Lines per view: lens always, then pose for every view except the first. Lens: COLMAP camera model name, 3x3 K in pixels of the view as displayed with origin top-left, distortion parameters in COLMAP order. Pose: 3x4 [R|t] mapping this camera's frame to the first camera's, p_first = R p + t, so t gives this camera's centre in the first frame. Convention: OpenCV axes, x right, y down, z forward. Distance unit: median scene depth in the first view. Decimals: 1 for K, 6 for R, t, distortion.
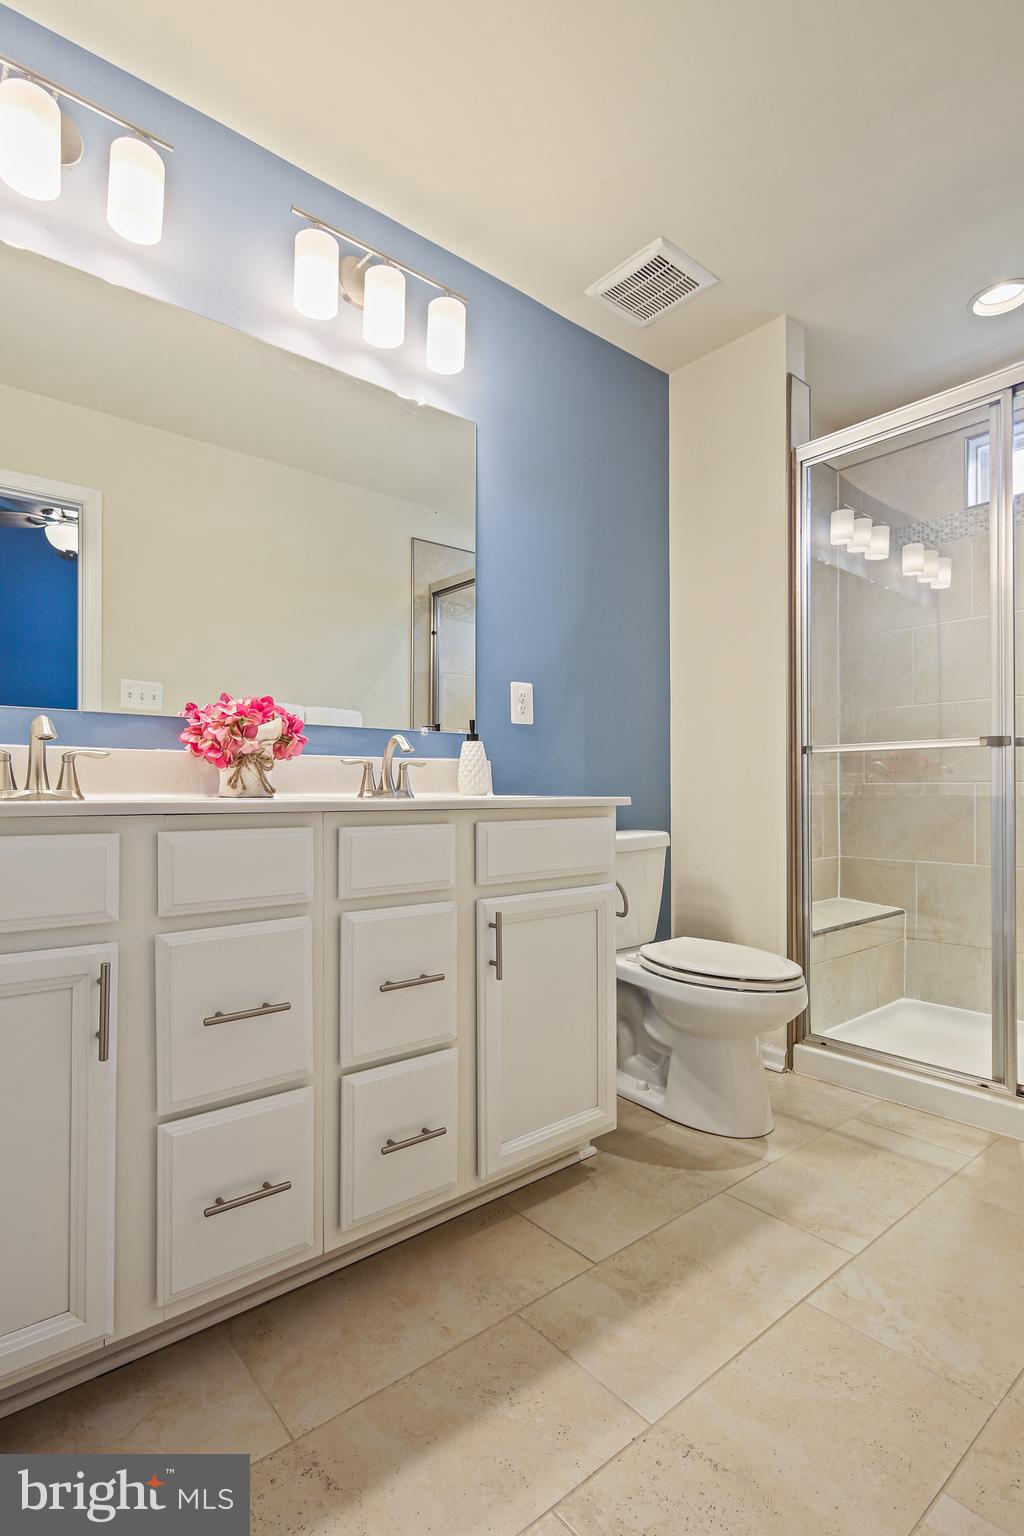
lens RADIAL K [[774.1, 0, 512.0], [0, 774.1, 768.0], [0, 0, 1]] dist [-0.090954, 0.044715]
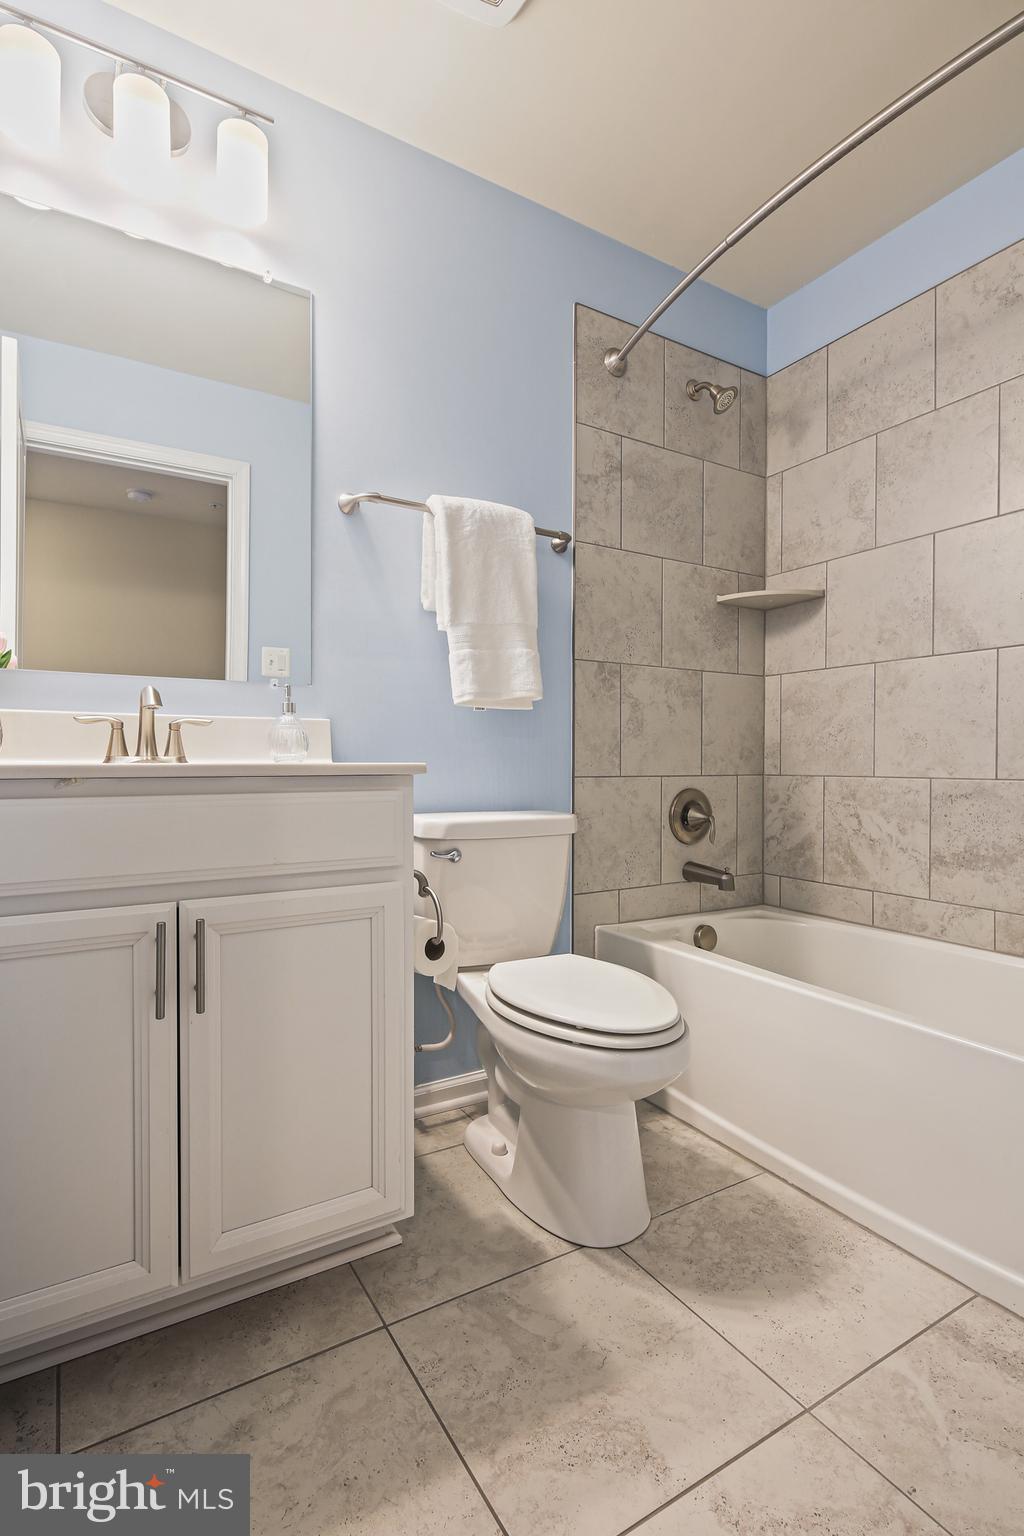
lens RADIAL K [[747.9, 0, 508.9], [0, 747.9, 743.8], [0, 0, 1]] dist [0.002115, -0.002492]
pose [[0.985622, 0.011233, -0.168589, 0.112950], [-0.009779, 0.999908, 0.009451, 0.002162], [0.168680, -0.007666, 0.985641, 0.097163]]
